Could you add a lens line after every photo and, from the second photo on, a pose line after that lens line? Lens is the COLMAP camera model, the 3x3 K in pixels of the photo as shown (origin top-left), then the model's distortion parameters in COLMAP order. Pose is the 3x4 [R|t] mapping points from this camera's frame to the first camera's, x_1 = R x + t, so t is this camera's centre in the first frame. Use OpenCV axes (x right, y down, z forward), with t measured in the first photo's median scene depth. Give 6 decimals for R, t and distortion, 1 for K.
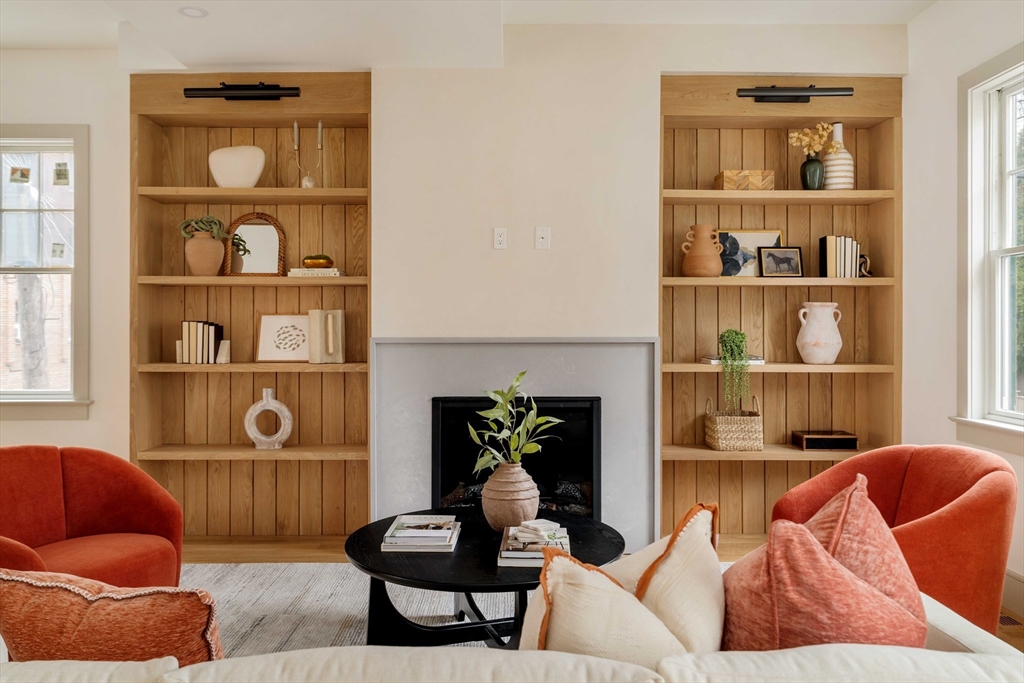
lens RADIAL K [[750.5, 0, 516.8], [0, 750.5, 326.2], [0, 0, 1]] dist [-0.000445, 0.005590]
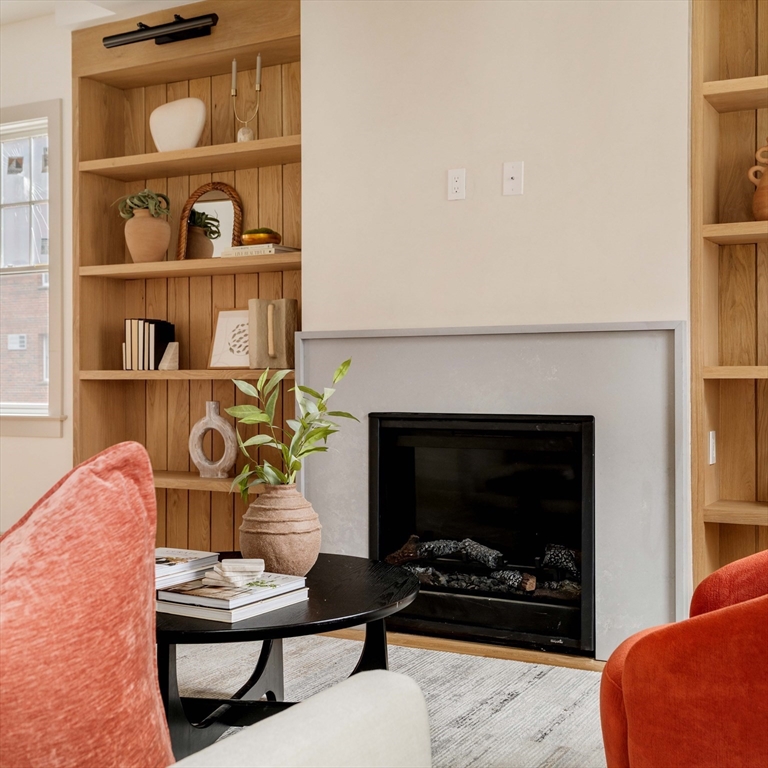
lens RADIAL K [[1043.4, 0, 427.5], [0, 1043.4, 371.8], [0, 0, 1]] dist [-0.003219, 0.000000]
pose [[0.884506, -0.005489, -0.466497, 0.385536], [0.007979, 0.999963, 0.003363, 0.049845], [0.466461, -0.006696, 0.884516, 0.132696]]
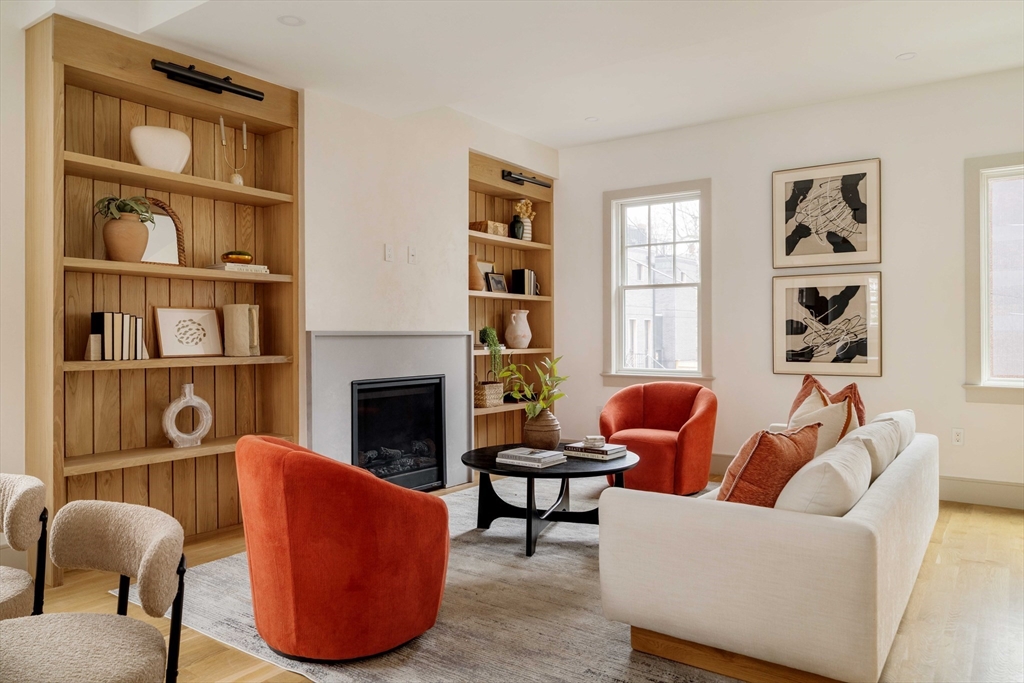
lens RADIAL K [[696.6, 0, 510.2], [0, 696.6, 319.1], [0, 0, 1]] dist [-0.005870, 0.010903]
pose [[0.592802, 0.015606, 0.805197, -0.811525], [-0.000711, 0.999822, -0.018856, 0.016110], [-0.805348, 0.010605, 0.592707, 0.135755]]
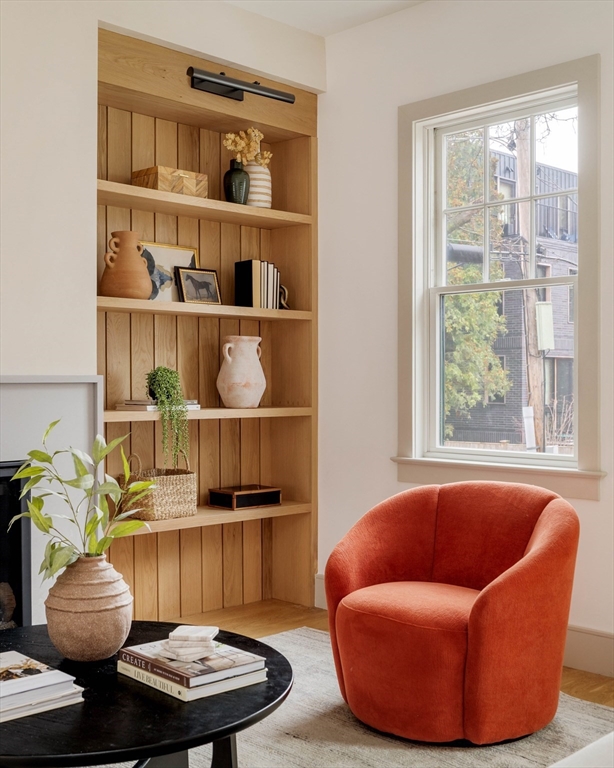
lens RADIAL K [[949.1, 0, 276.6], [0, 949.1, 377.3], [0, 0, 1]] dist [0.007638, 0.000000]
pose [[0.731071, 0.000663, 0.682301, -0.312564], [-0.000576, 1.000000, -0.000355, 0.015668], [-0.682301, -0.000134, 0.731071, 0.180319]]
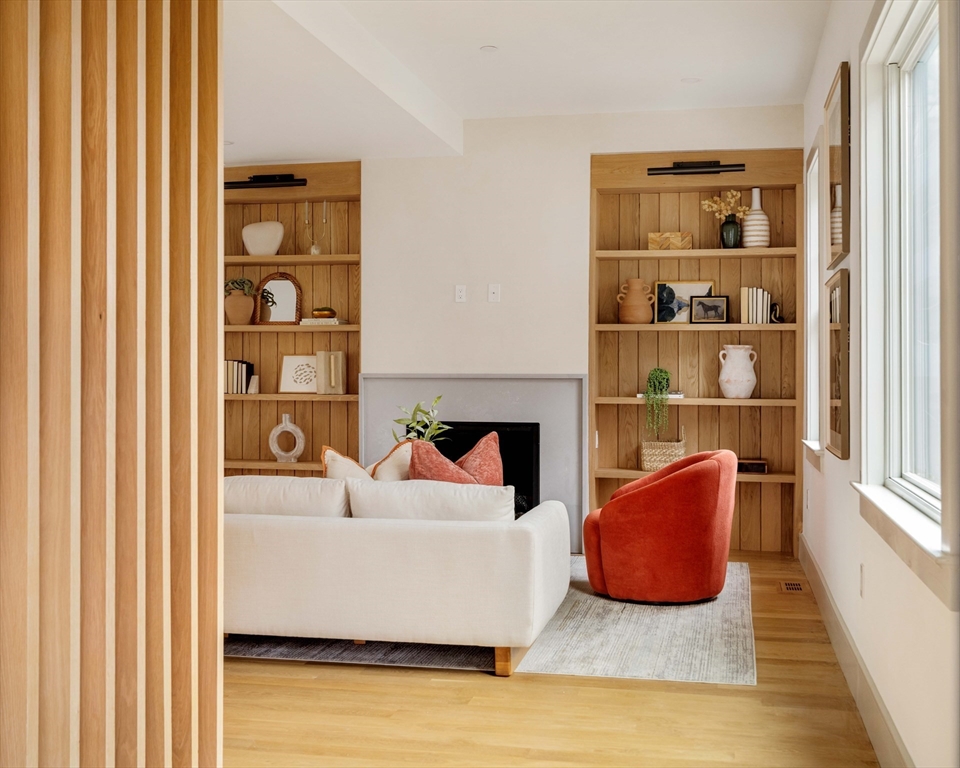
lens RADIAL K [[1126.1, 0, 504.2], [0, 1126.1, 372.0], [0, 0, 1]] dist [-0.013820, 0.000000]
pose [[0.978276, 0.003956, -0.207271, 0.415956], [-0.003215, 0.999987, 0.003911, 0.004086], [0.207283, -0.003160, 0.978276, -0.767079]]
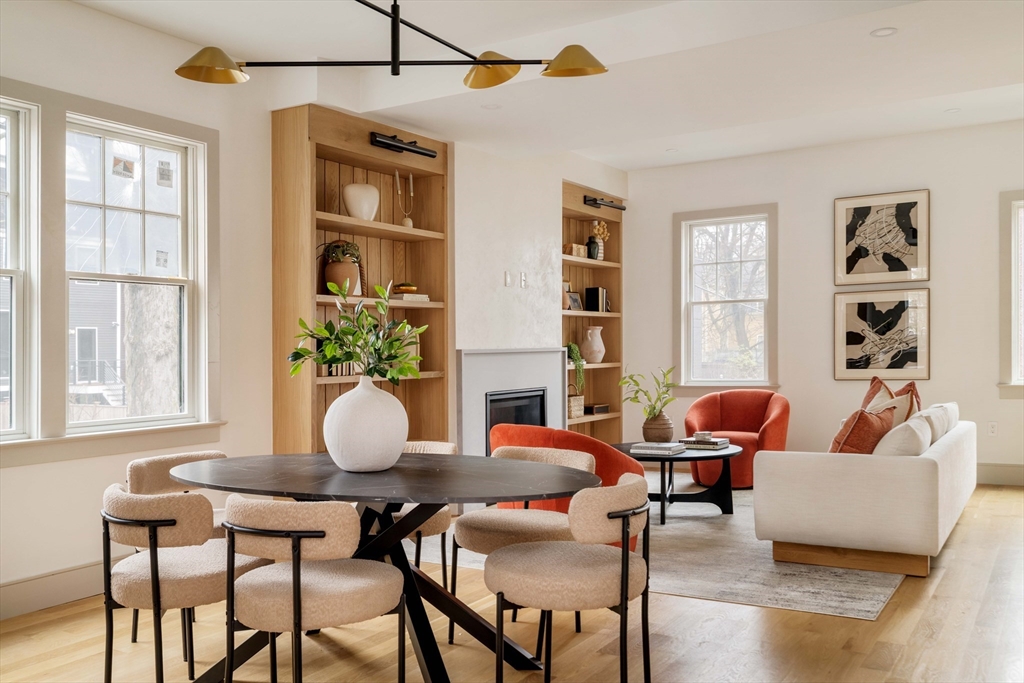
lens RADIAL K [[892.9, 0, 520.7], [0, 892.9, 367.8], [0, 0, 1]] dist [0.024018, -0.017930]
pose [[0.529307, -0.028974, 0.847935, -1.396513], [0.018381, 0.999574, 0.022682, 0.013062], [-0.848231, 0.003580, 0.529614, 0.079105]]
